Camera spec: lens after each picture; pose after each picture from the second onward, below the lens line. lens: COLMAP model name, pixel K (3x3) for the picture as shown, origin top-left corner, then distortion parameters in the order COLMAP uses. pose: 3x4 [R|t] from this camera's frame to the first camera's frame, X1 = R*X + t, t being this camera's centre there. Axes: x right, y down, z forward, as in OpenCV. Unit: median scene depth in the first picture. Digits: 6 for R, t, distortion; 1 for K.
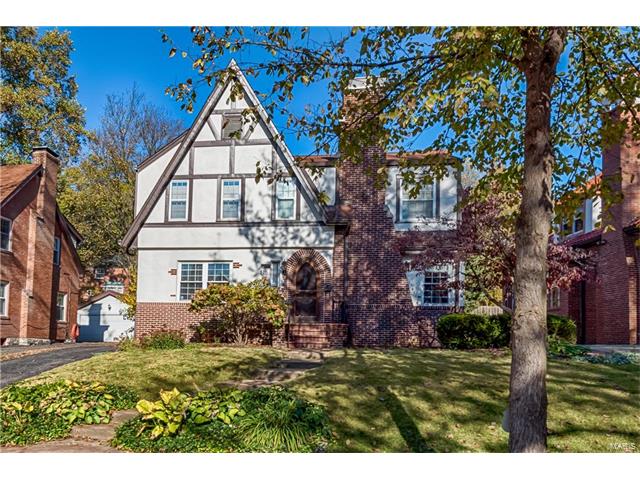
lens RADIAL K [[366.4, 0, 330.7], [0, 366.4, 227.3], [0, 0, 1]] dist [0.003327, -0.000244]
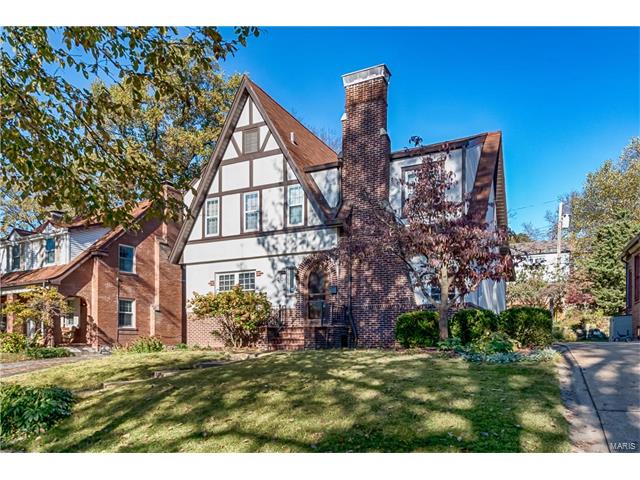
lens RADIAL K [[365.7, 0, 337.3], [0, 365.7, 244.0], [0, 0, 1]] dist [0.003967, -0.000312]
pose [[0.968956, -0.084278, -0.232423, 0.221225], [0.092371, 0.995432, 0.024137, 0.015692], [0.229327, -0.044856, 0.972315, 0.035921]]
